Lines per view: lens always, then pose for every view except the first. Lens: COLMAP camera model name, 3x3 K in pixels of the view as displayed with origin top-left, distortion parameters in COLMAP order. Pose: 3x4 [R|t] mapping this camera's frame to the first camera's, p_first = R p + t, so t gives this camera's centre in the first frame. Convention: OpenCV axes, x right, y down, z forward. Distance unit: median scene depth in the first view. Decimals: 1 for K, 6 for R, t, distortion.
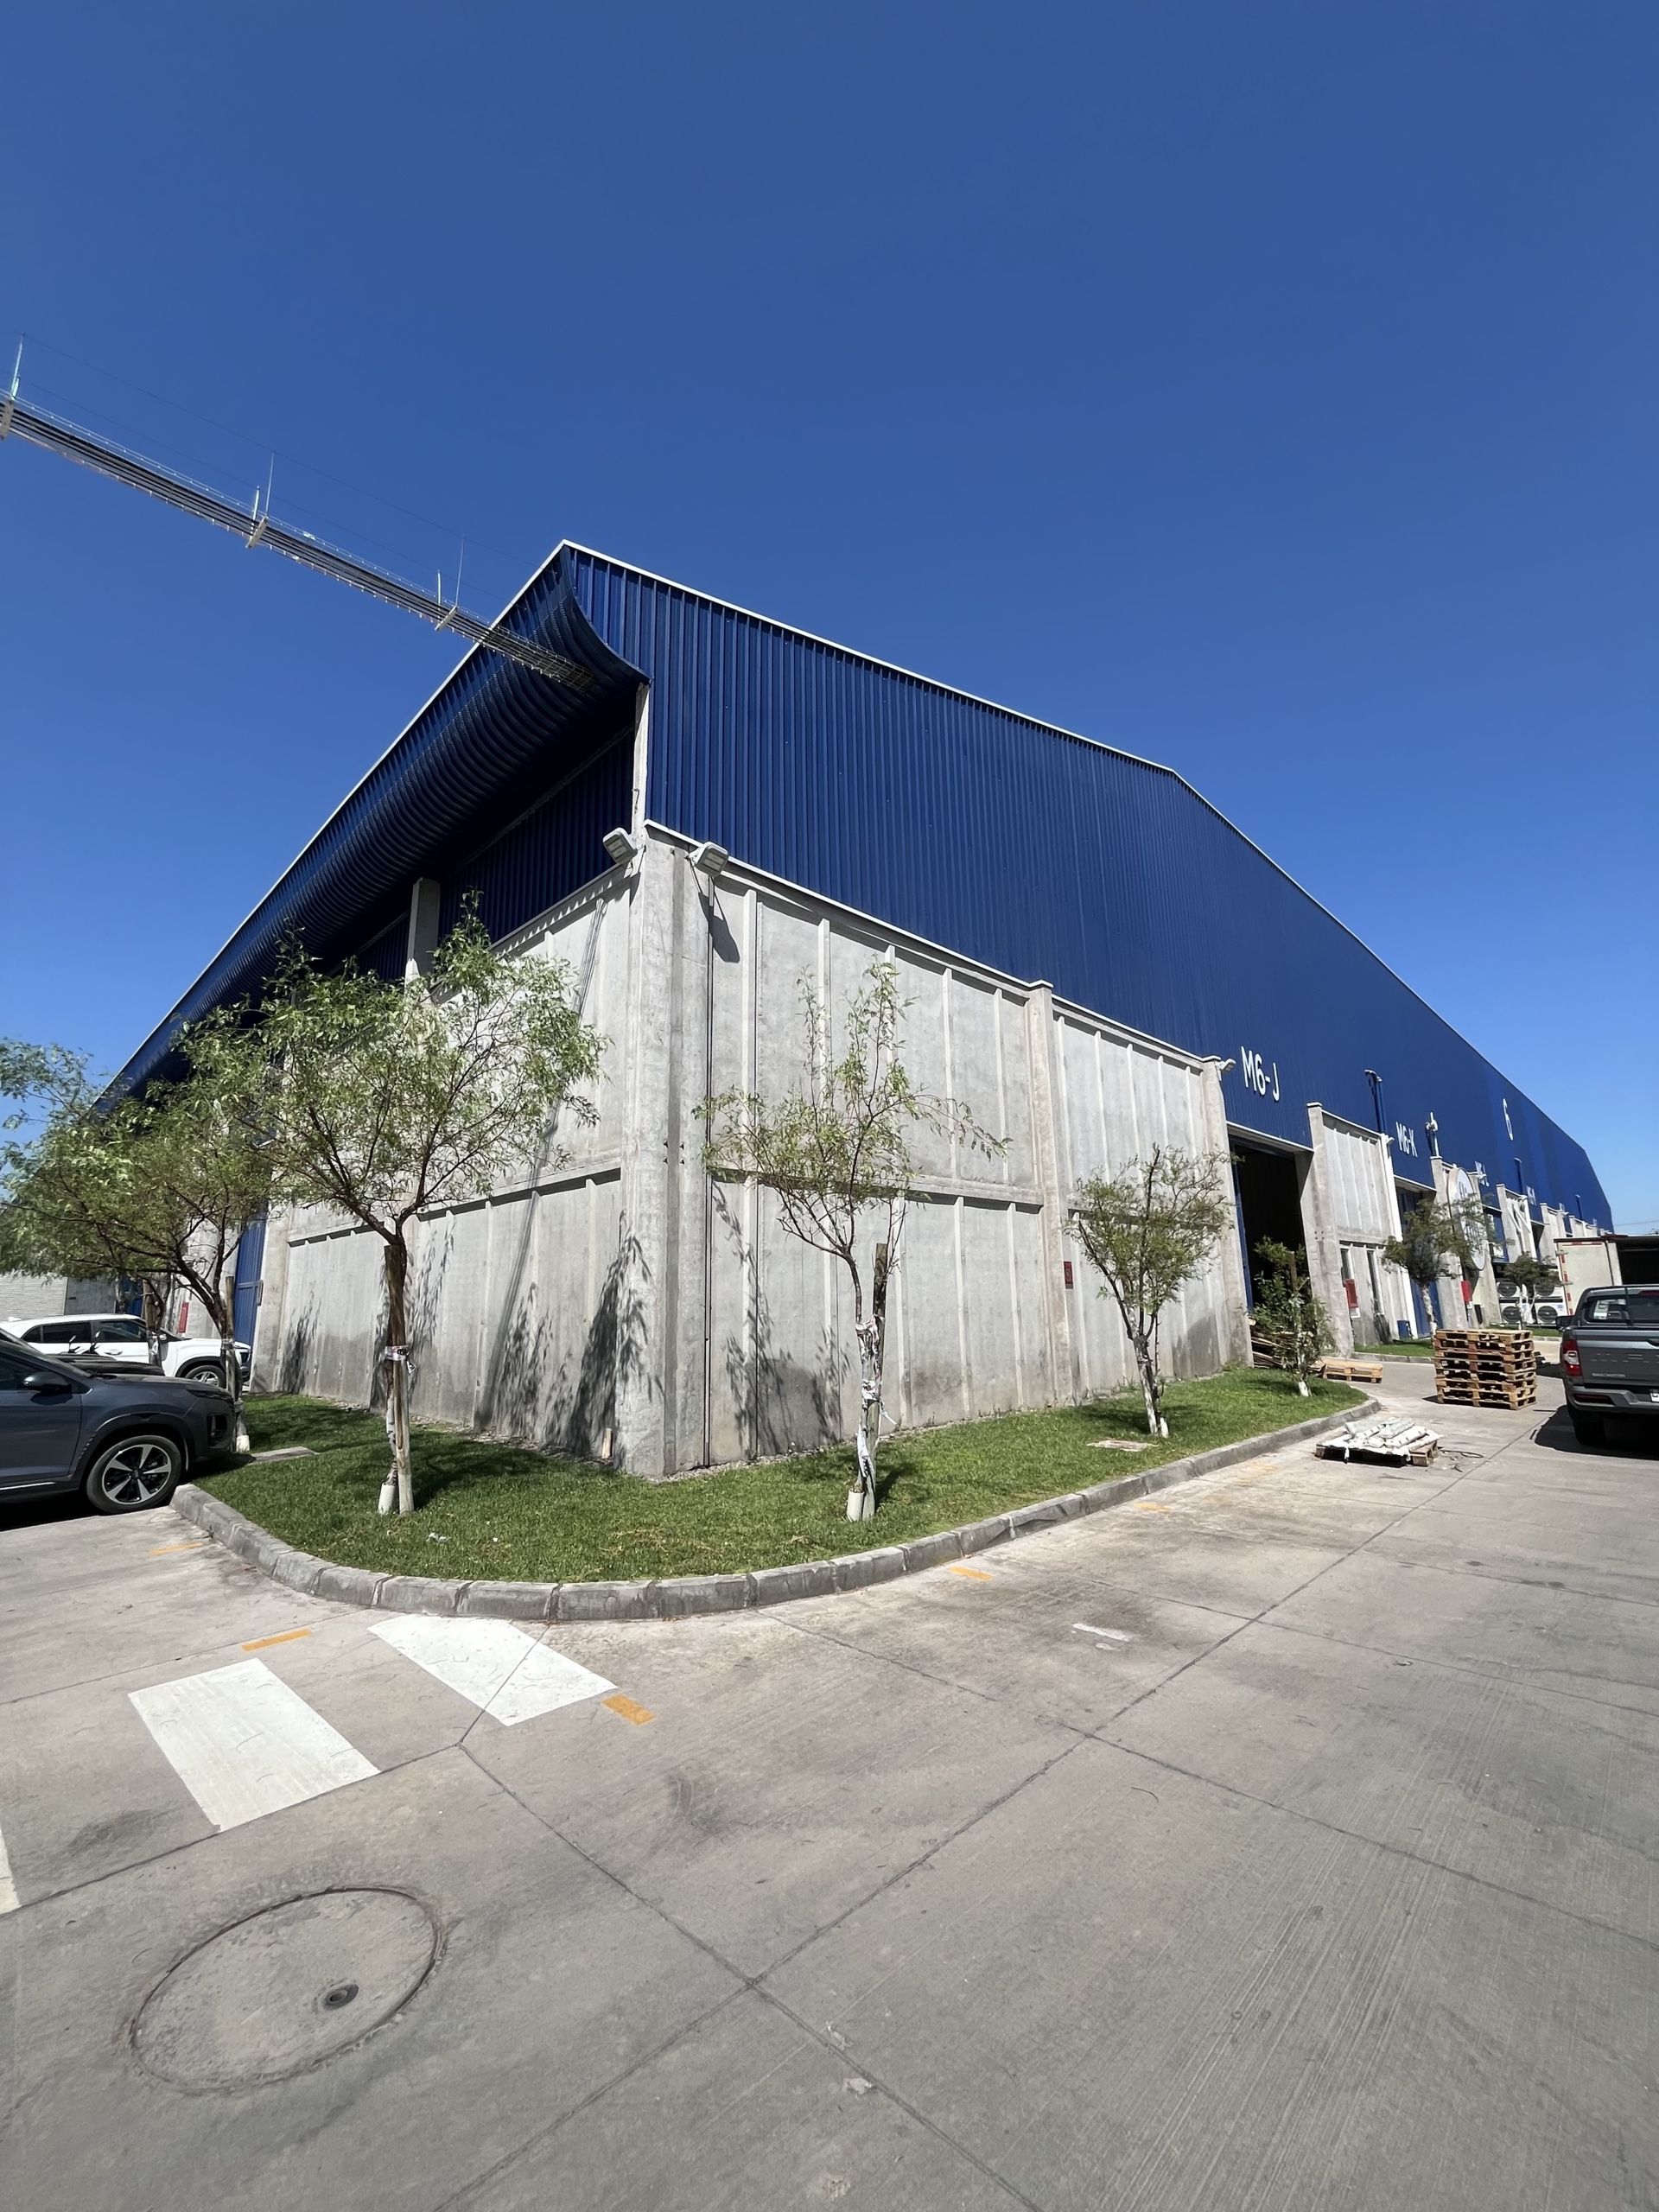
lens RADIAL K [[893.7, 0, 828.7], [0, 893.7, 1113.2], [0, 0, 1]] dist [-0.000764, -0.000255]
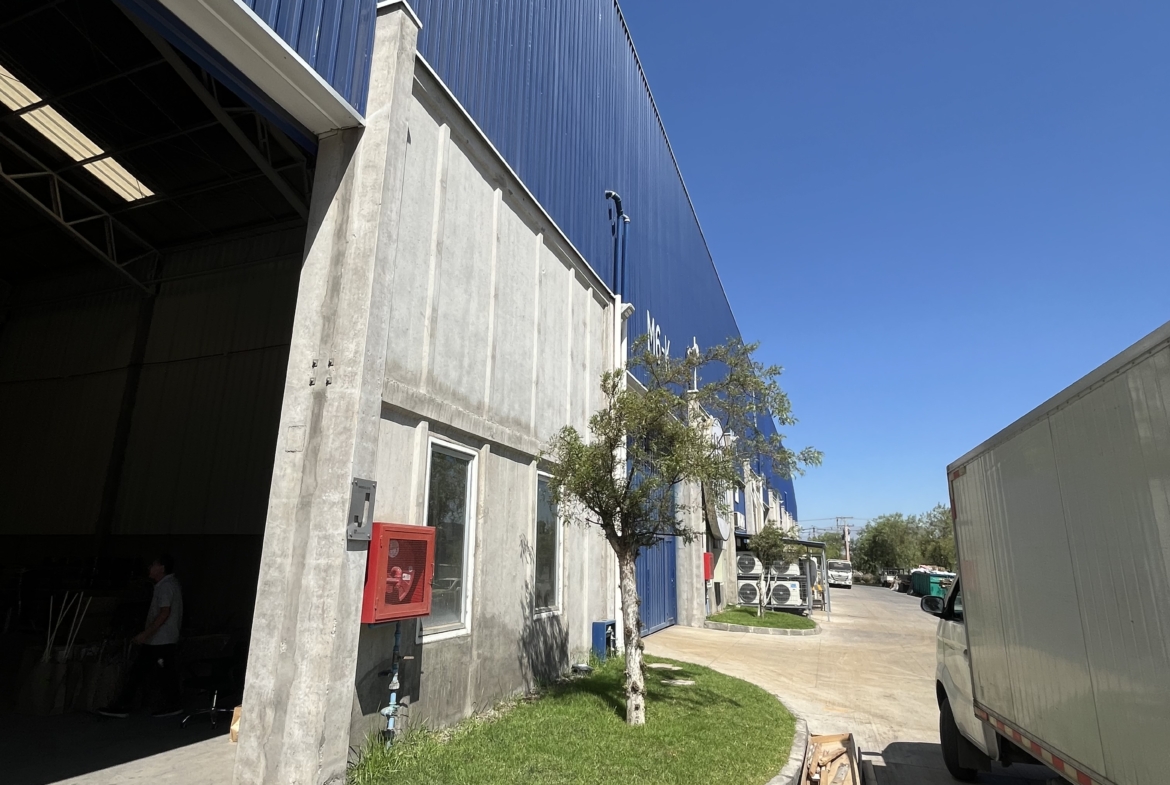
lens RADIAL K [[632.5, 0, 586.3], [0, 632.5, 398.0], [0, 0, 1]] dist [-0.001562, -0.001246]
pose [[0.908803, 0.131256, 0.396042, 0.106596], [-0.113743, 0.991214, -0.067501, 0.029108], [-0.401423, 0.016298, 0.915748, 0.150335]]
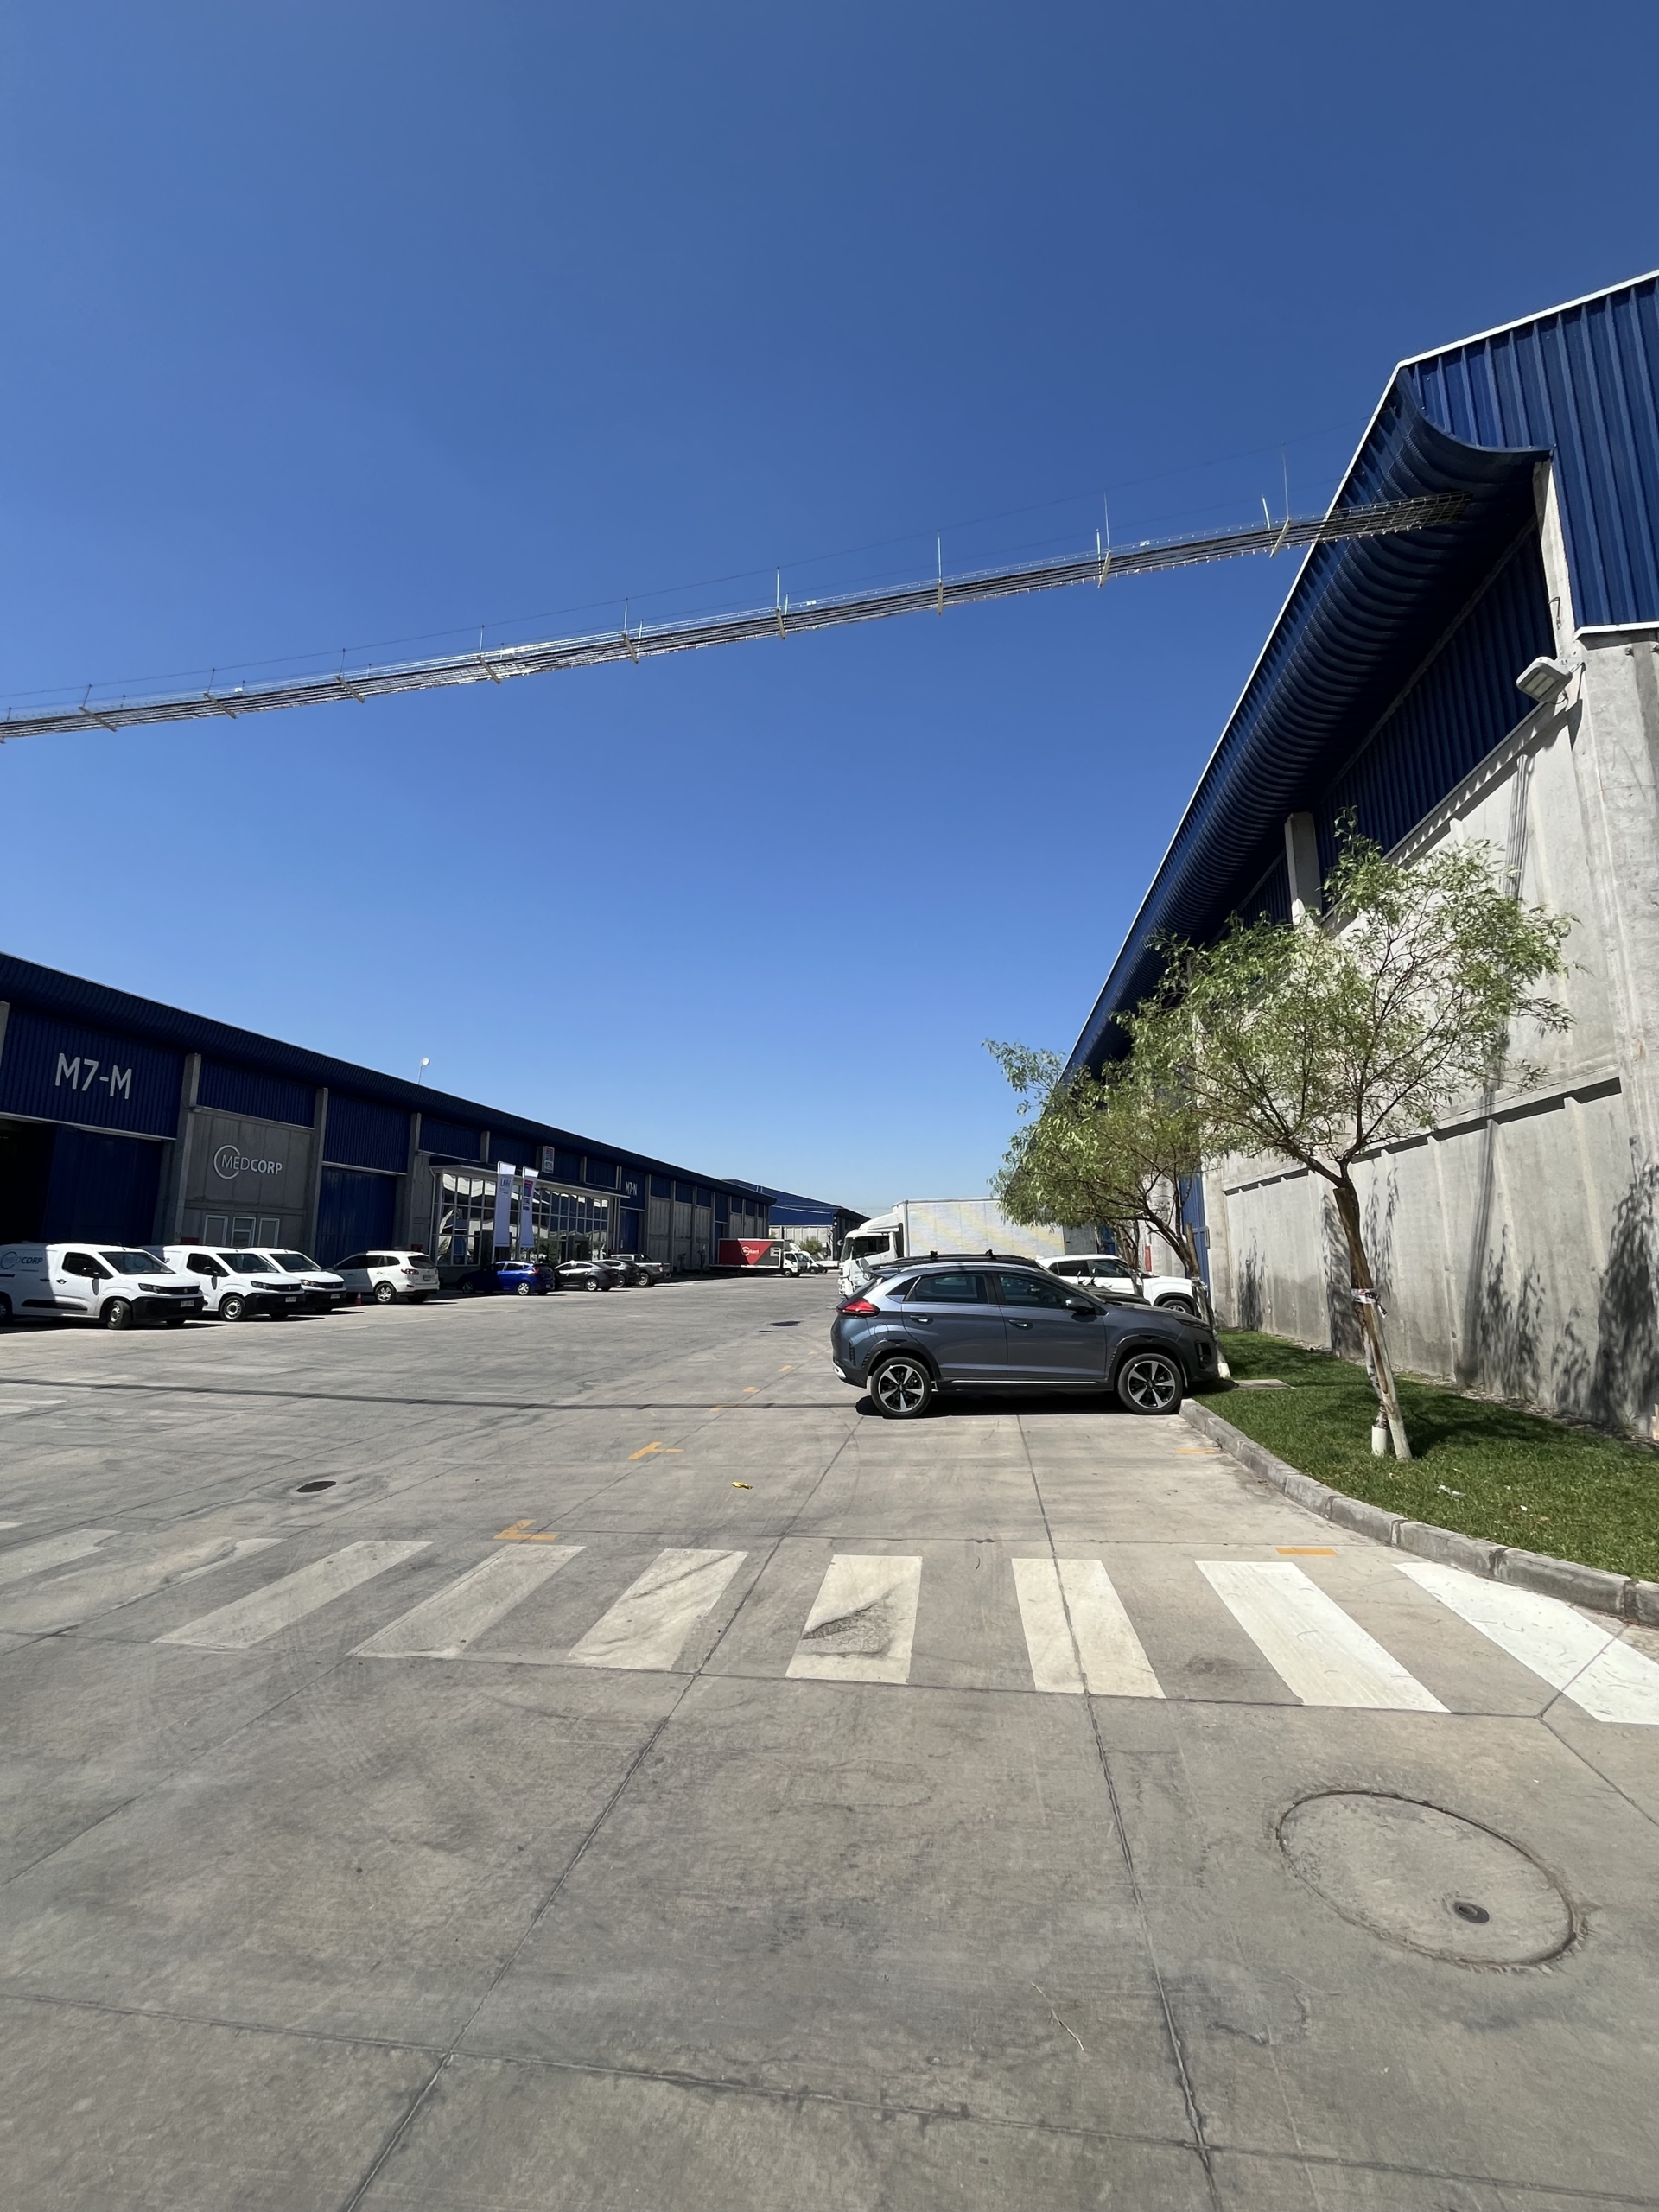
lens RADIAL K [[893.7, 0, 828.7], [0, 893.7, 1113.2], [0, 0, 1]] dist [-0.000764, -0.000255]
pose [[0.590749, -0.114293, -0.798719, -0.022793], [0.160696, 0.986751, -0.022346, -0.002628], [0.790691, -0.115150, 0.601289, -0.033200]]
